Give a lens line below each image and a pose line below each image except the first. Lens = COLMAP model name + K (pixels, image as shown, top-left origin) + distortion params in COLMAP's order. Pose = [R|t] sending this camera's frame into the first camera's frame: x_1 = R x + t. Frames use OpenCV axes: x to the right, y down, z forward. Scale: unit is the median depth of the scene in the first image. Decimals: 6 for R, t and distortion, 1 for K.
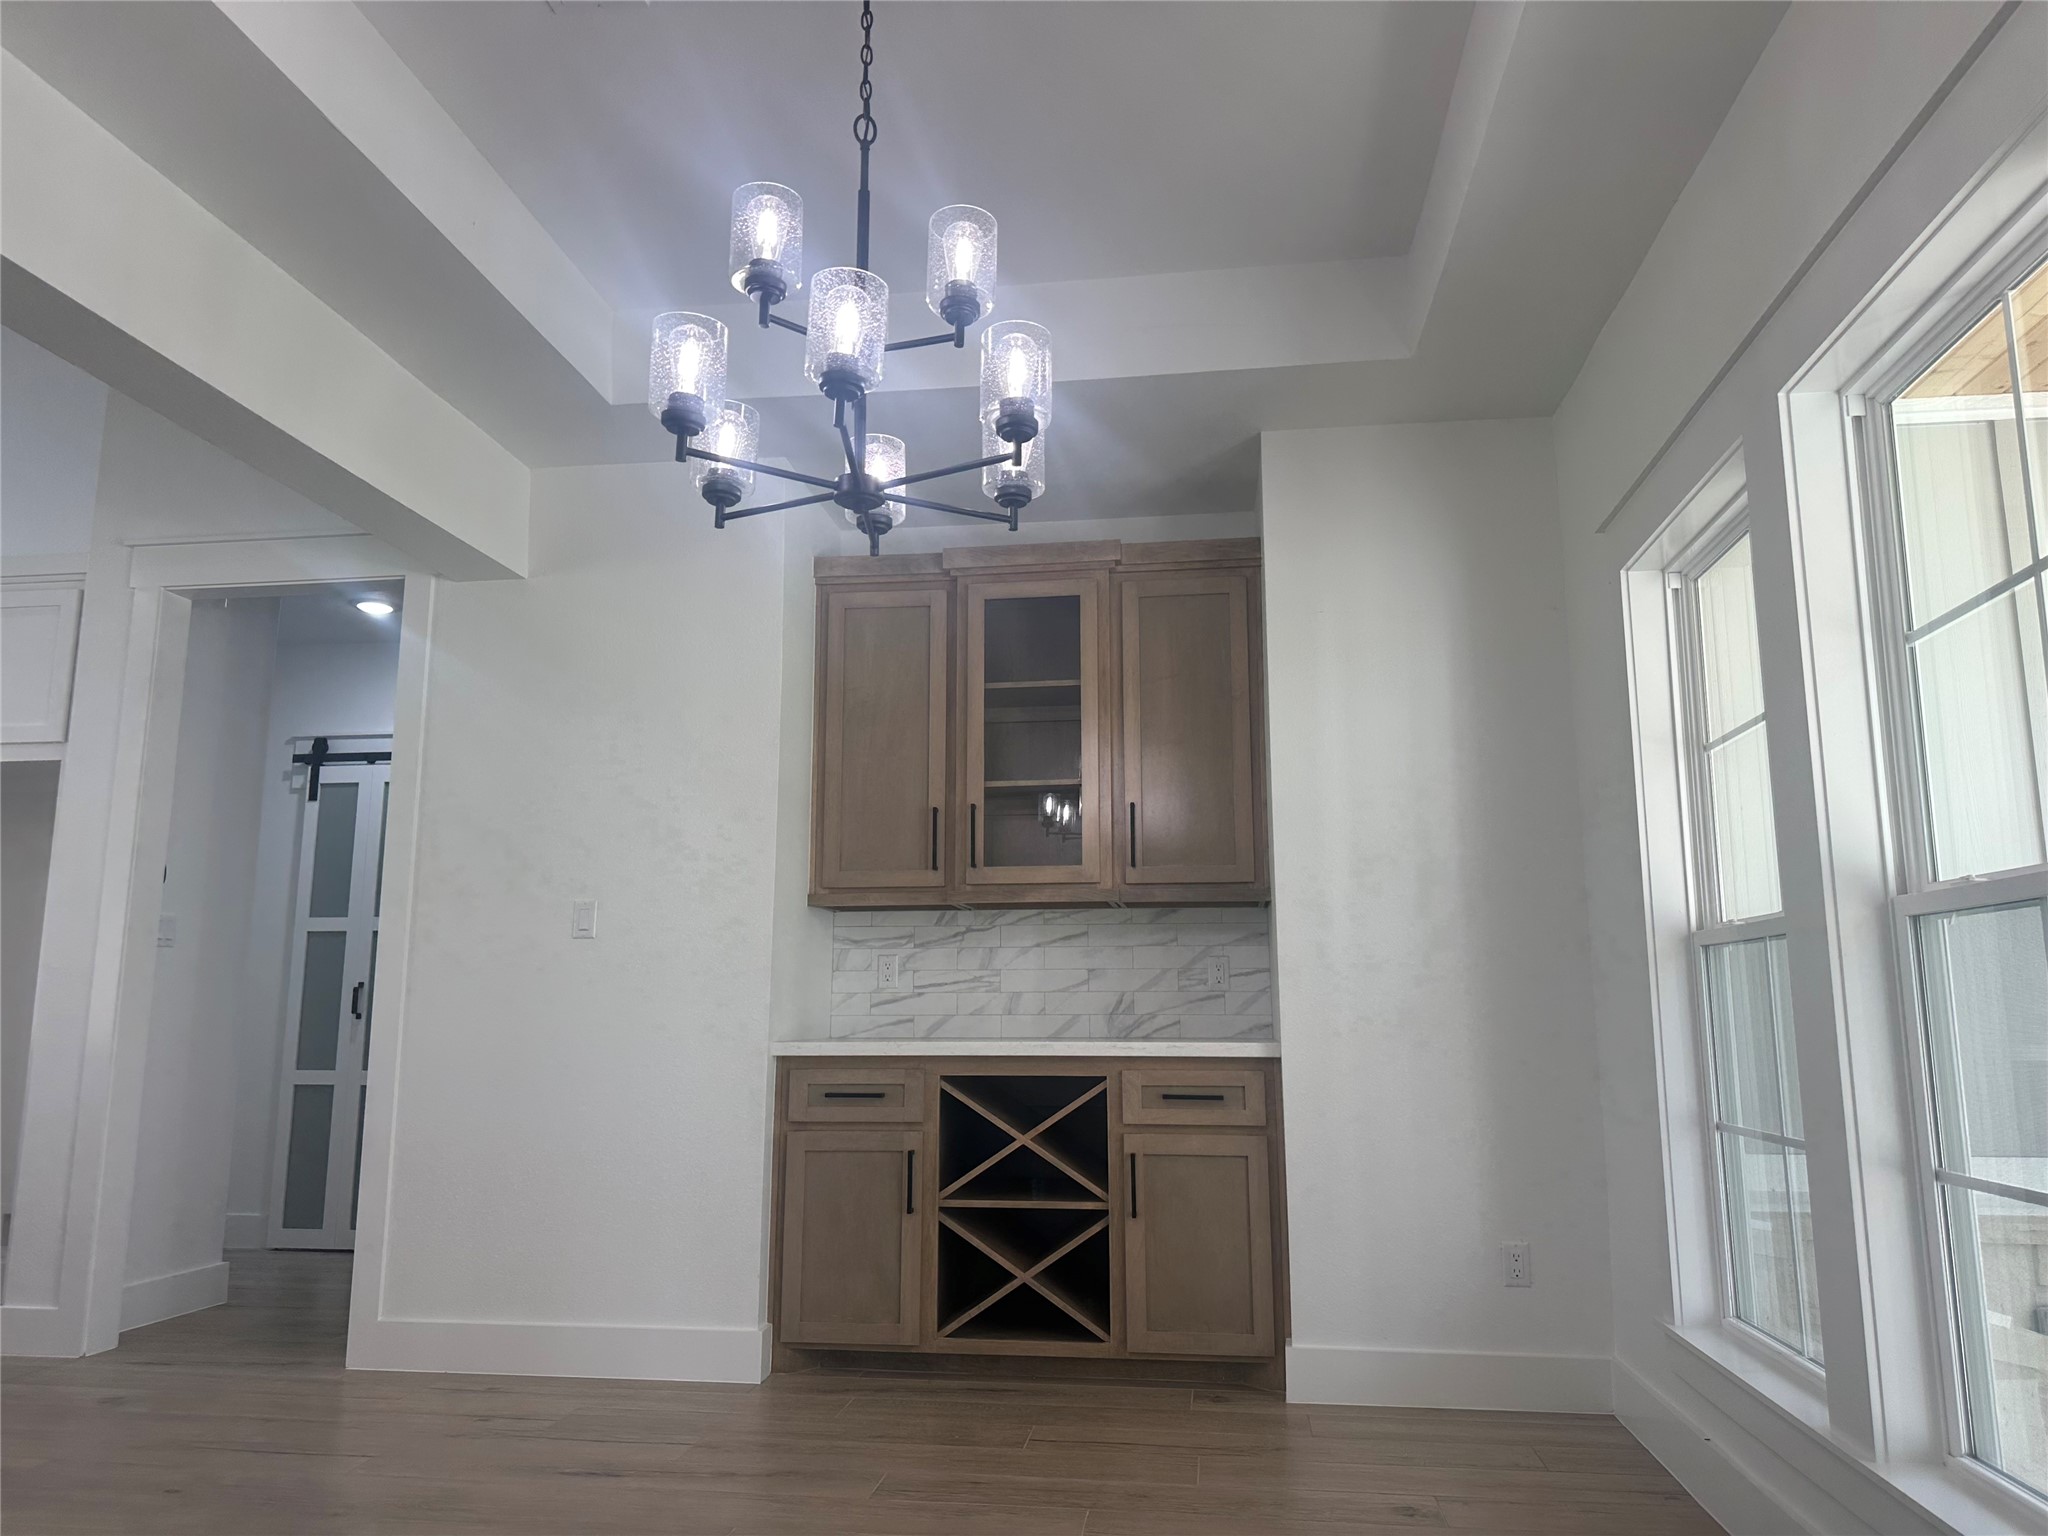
lens RADIAL K [[1428.8, 0, 1029.4], [0, 1428.8, 746.0], [0, 0, 1]] dist [0.008887, -0.000611]
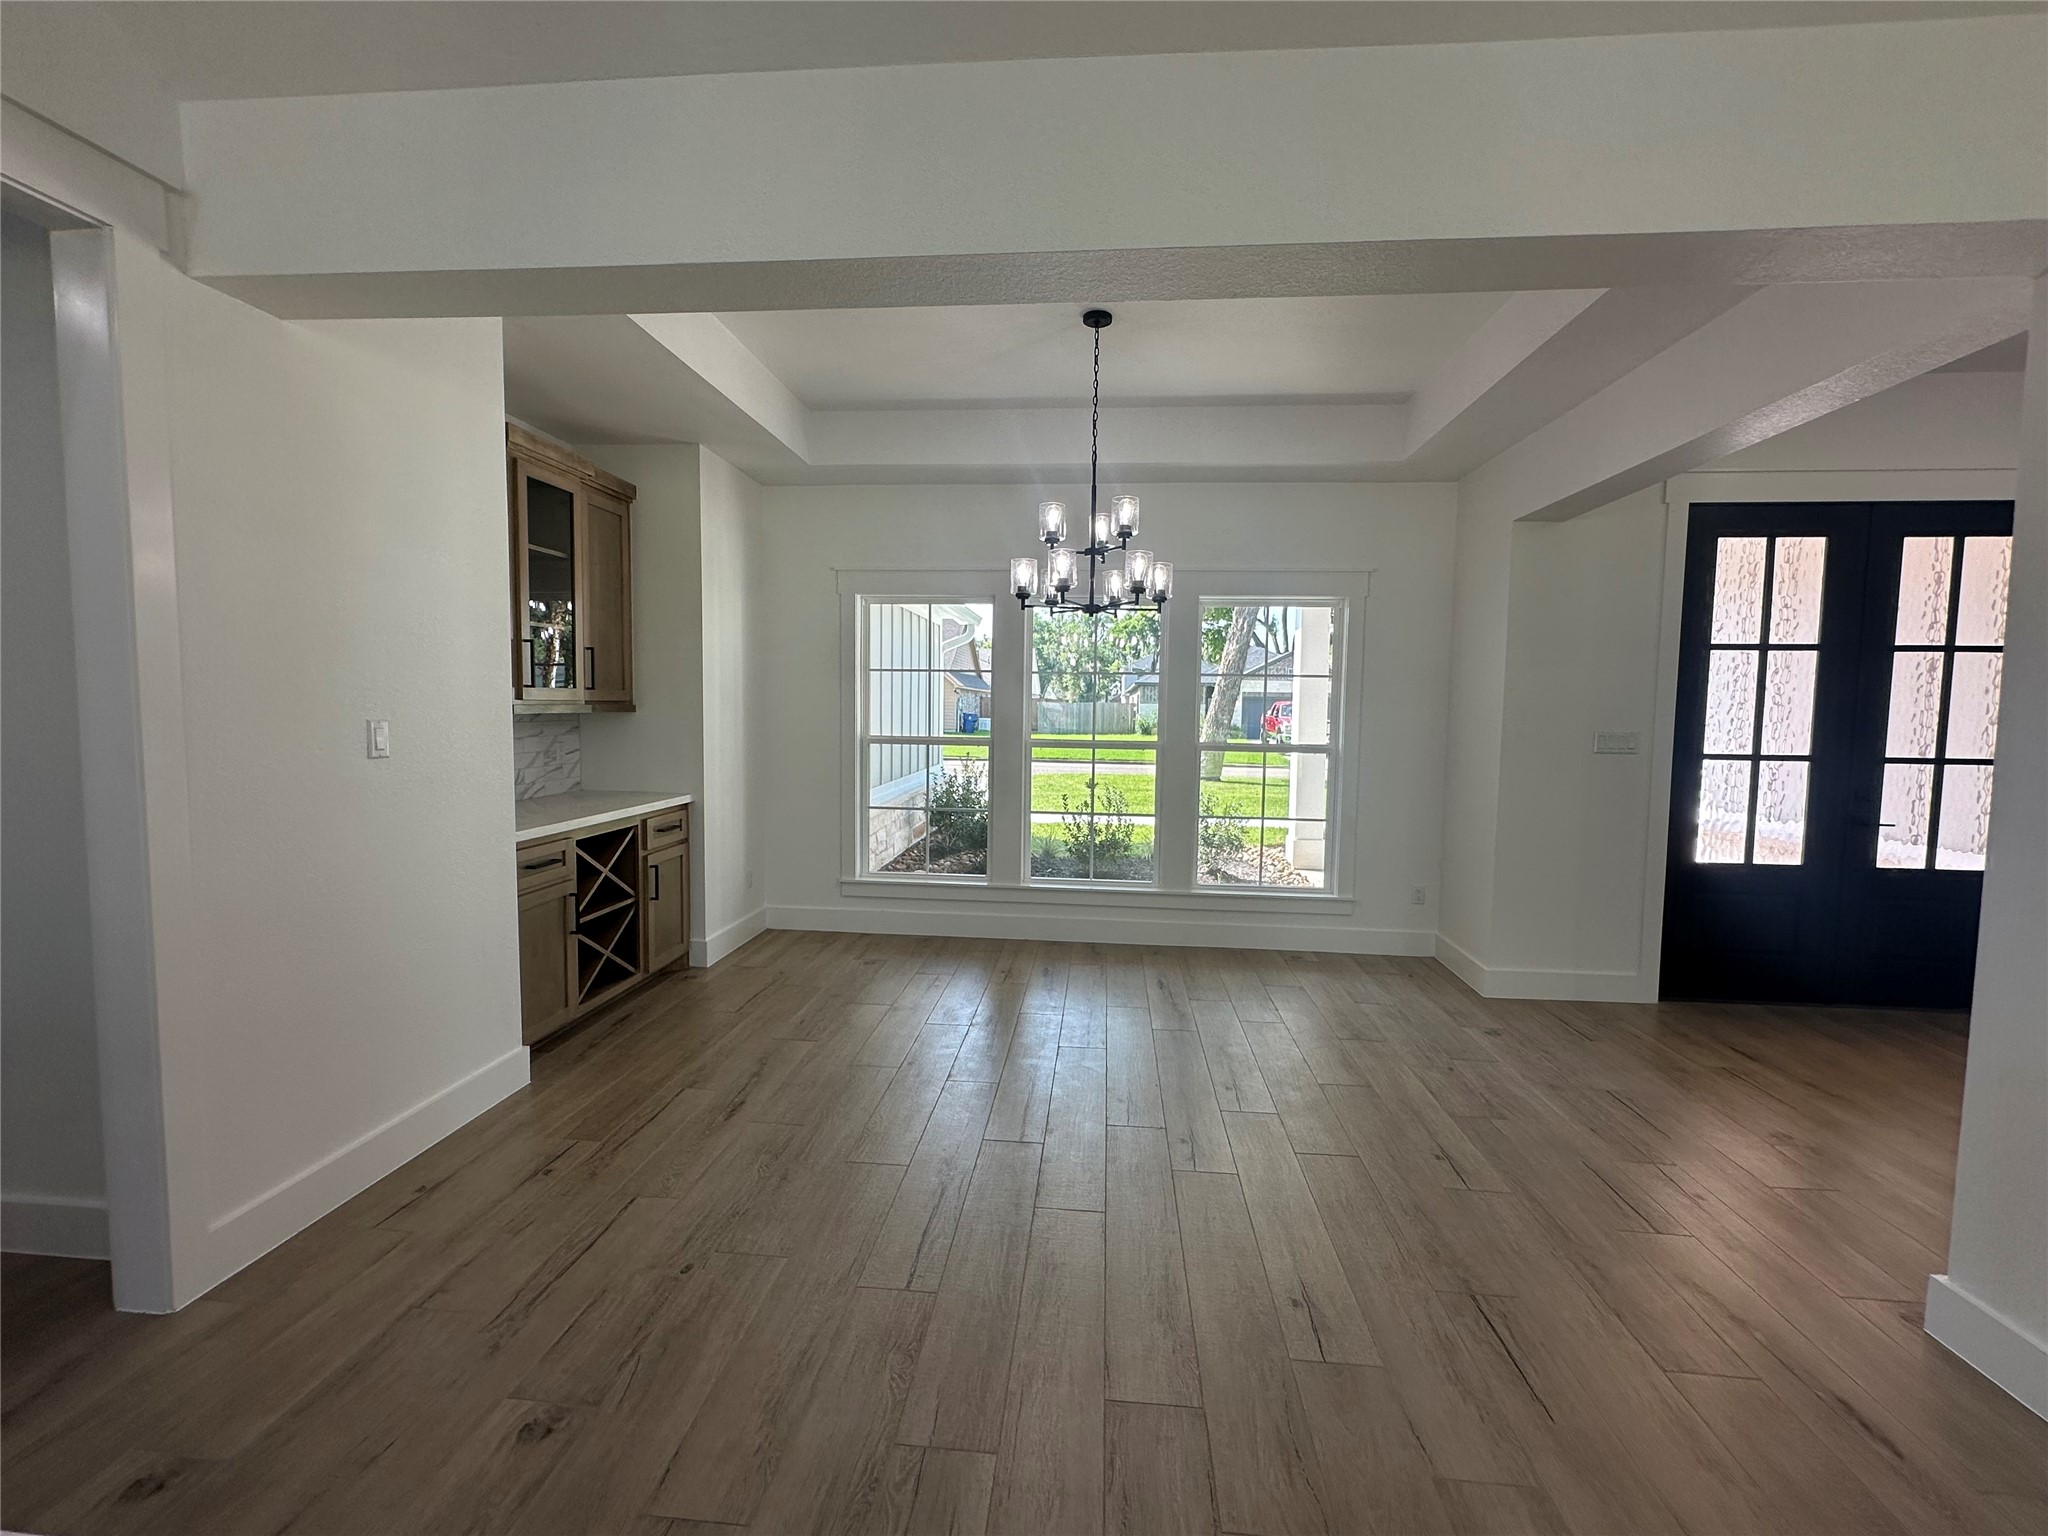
lens RADIAL K [[873.5, 0, 1027.5], [0, 873.5, 771.2], [0, 0, 1]] dist [0.001492, -0.000747]
pose [[-0.024721, -0.084897, 0.996083, -0.830865], [-0.194519, 0.977752, 0.078507, 0.004346], [-0.980587, -0.191816, -0.040685, 0.532265]]
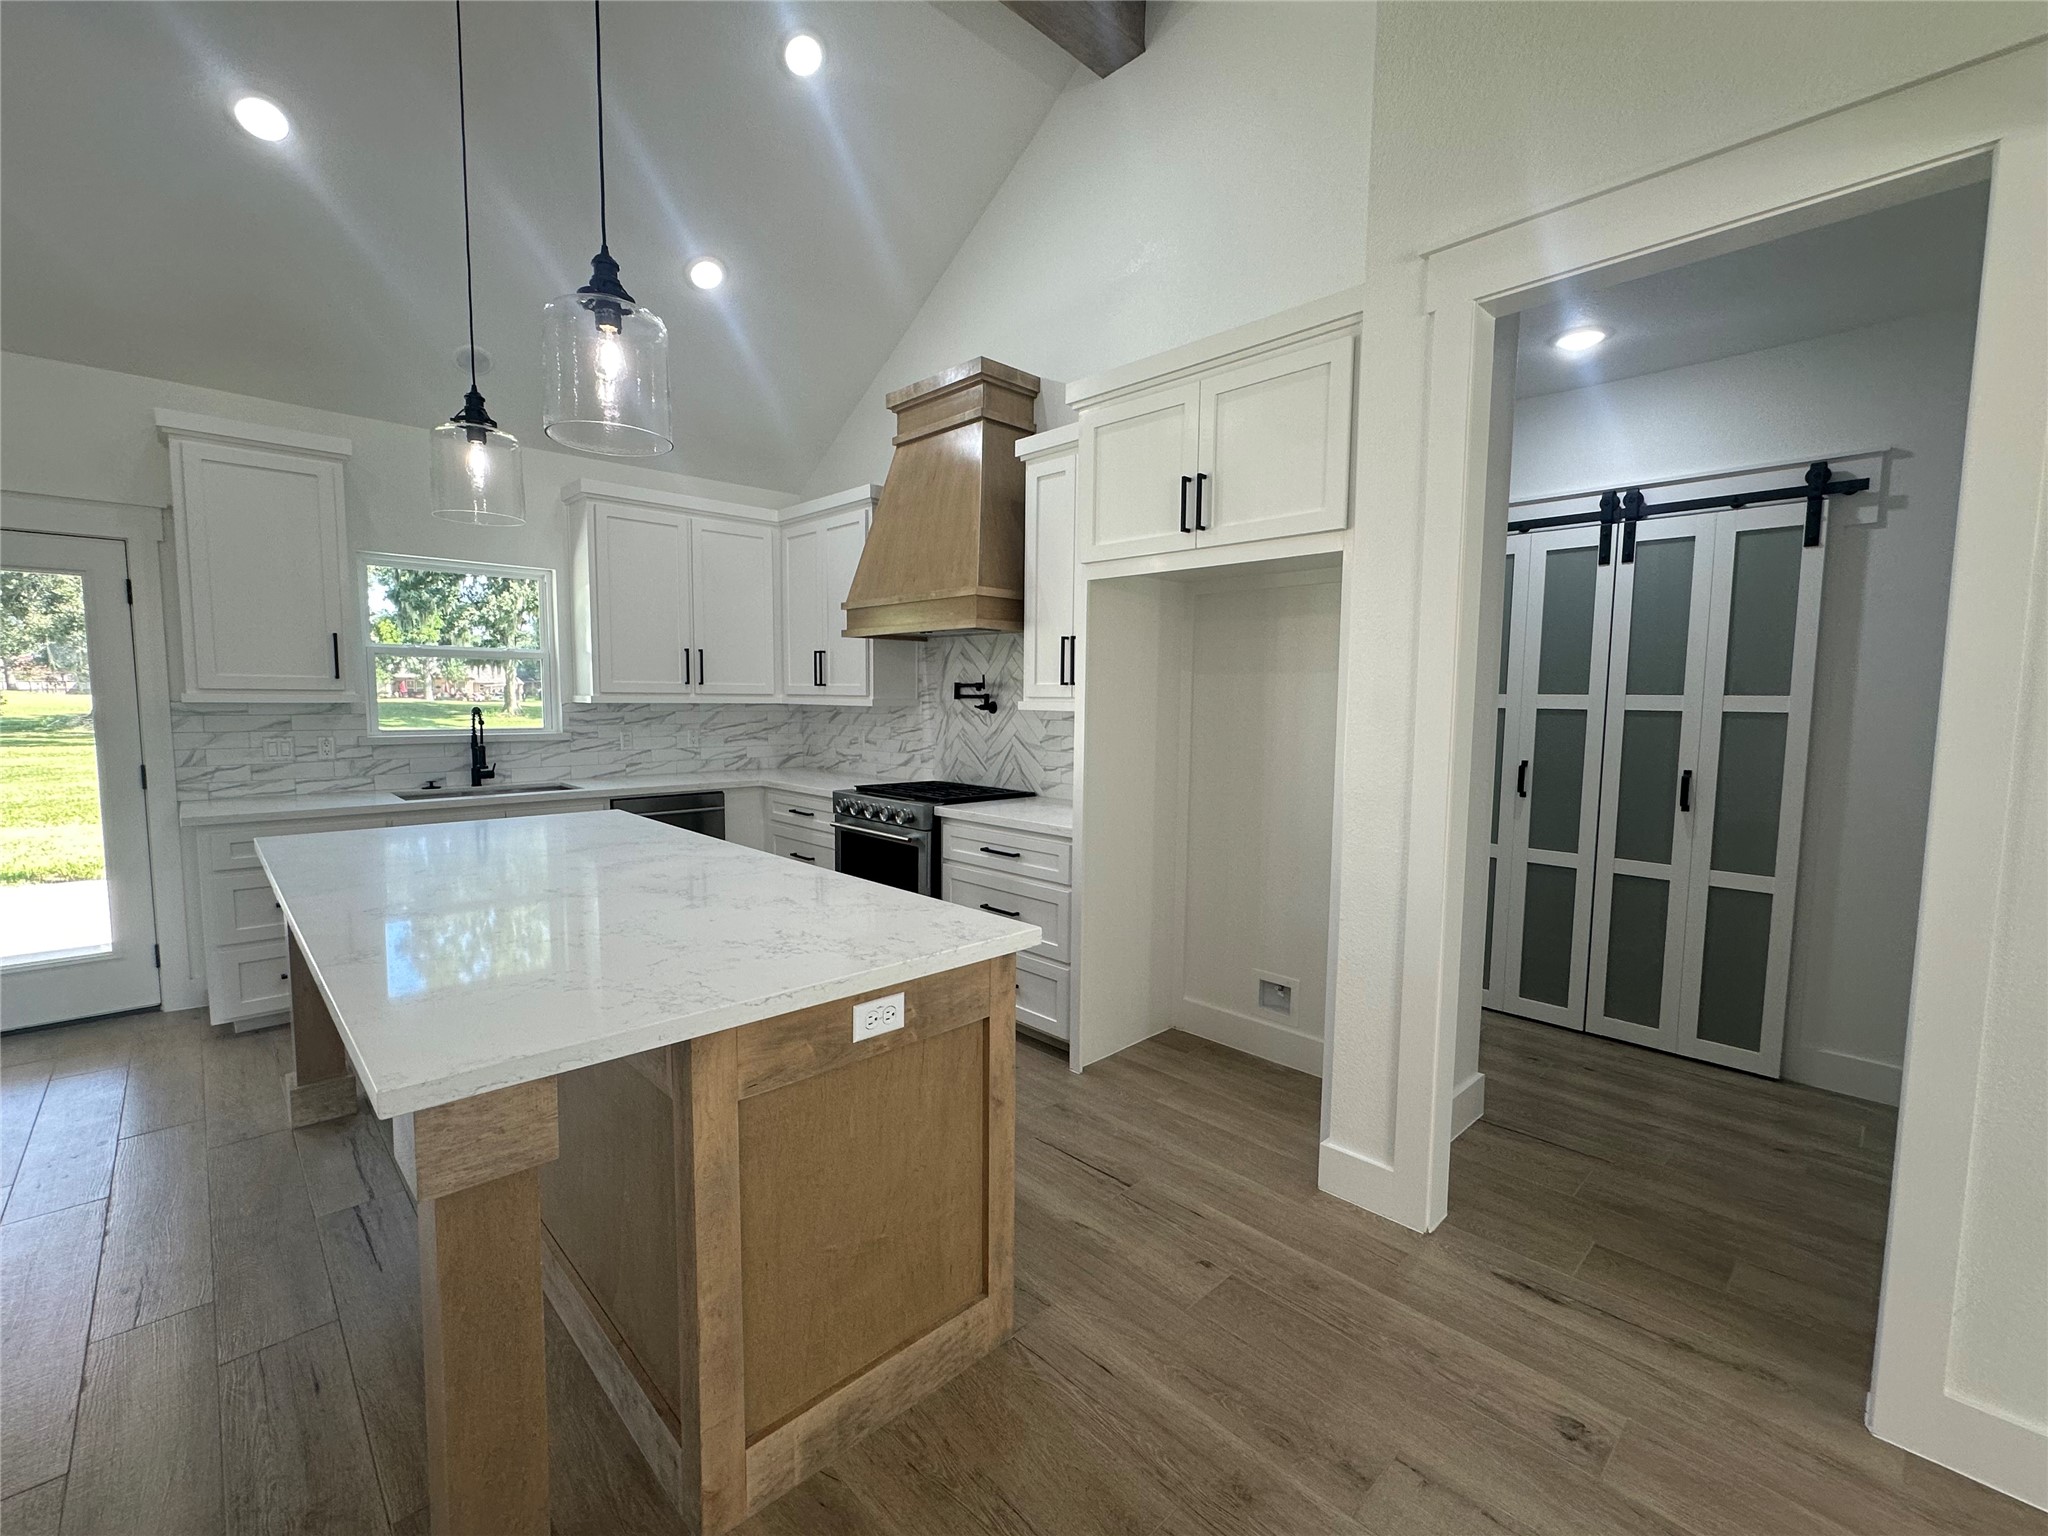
lens RADIAL K [[873.5, 0, 1021.9], [0, 873.5, 769.6], [0, 0, 1]] dist [0.001492, -0.000747]
pose [[0.776902, 0.064750, -0.626283, -0.482895], [0.103525, 0.968023, 0.228503, -0.002809], [0.621052, -0.242361, 0.745356, 0.451933]]
